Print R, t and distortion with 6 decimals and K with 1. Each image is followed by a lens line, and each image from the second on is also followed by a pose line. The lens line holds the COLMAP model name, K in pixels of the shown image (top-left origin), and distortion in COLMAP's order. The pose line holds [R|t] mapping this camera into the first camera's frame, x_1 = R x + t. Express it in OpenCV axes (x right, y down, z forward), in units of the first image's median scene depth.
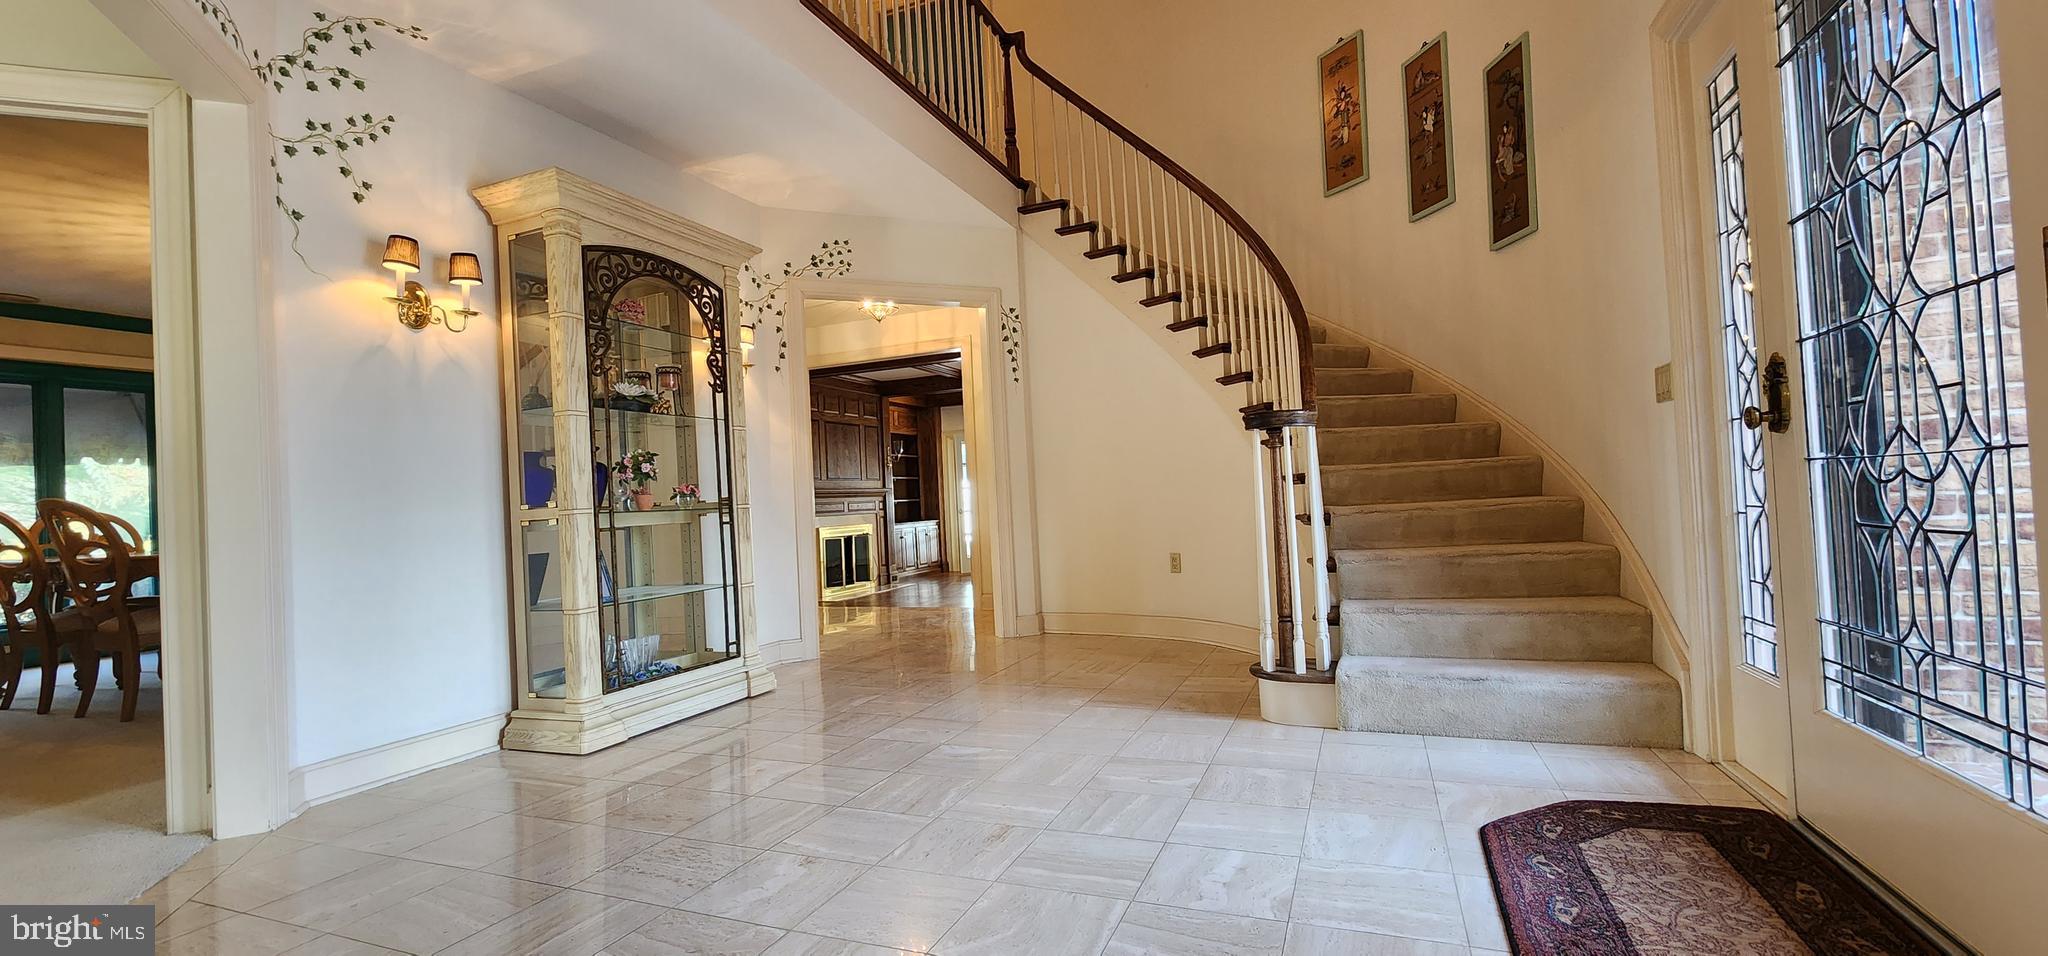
lens RADIAL K [[842.0, 0, 1018.9], [0, 842.0, 482.5], [0, 0, 1]] dist [0.000761, 0.000375]
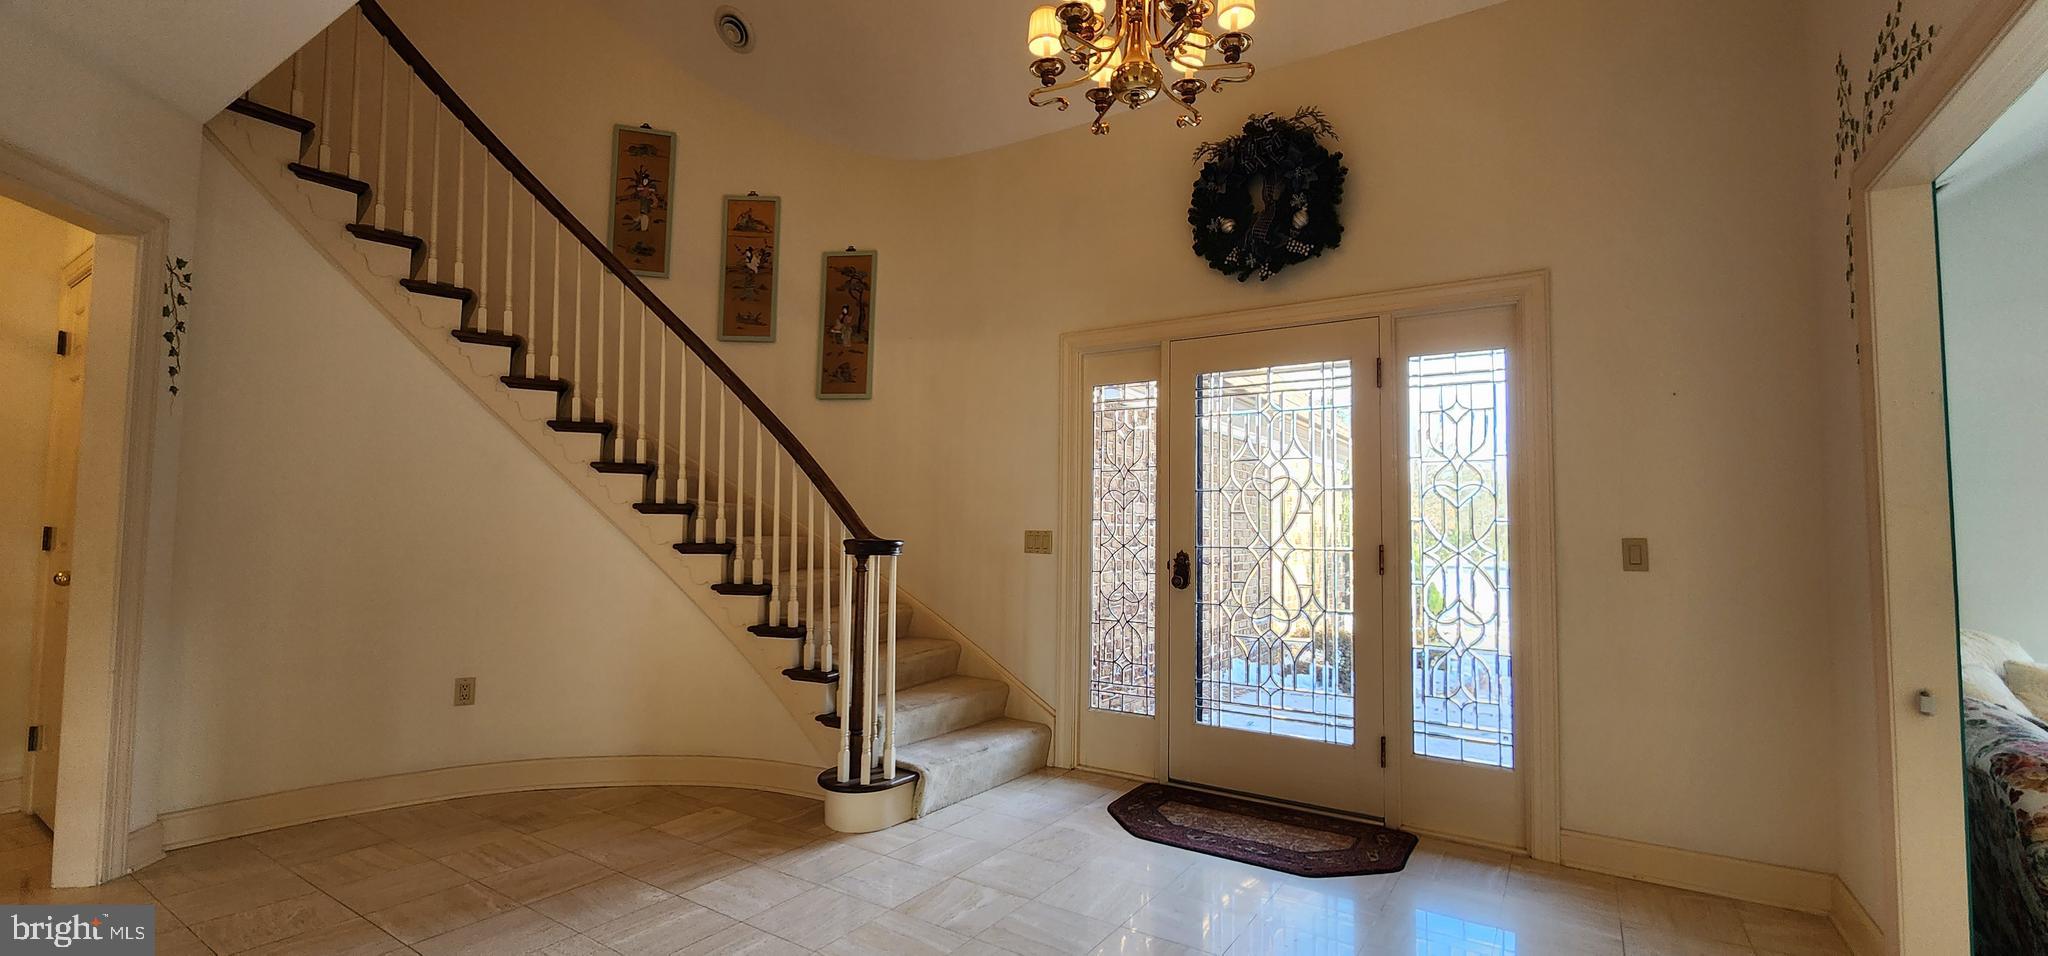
lens RADIAL K [[842.0, 0, 1018.9], [0, 842.0, 482.5], [0, 0, 1]] dist [0.000761, 0.000375]
pose [[0.194367, 0.107896, 0.974977, -0.747966], [-0.046775, 0.993821, -0.100657, -0.056607], [-0.979813, -0.026041, 0.198212, 0.614396]]
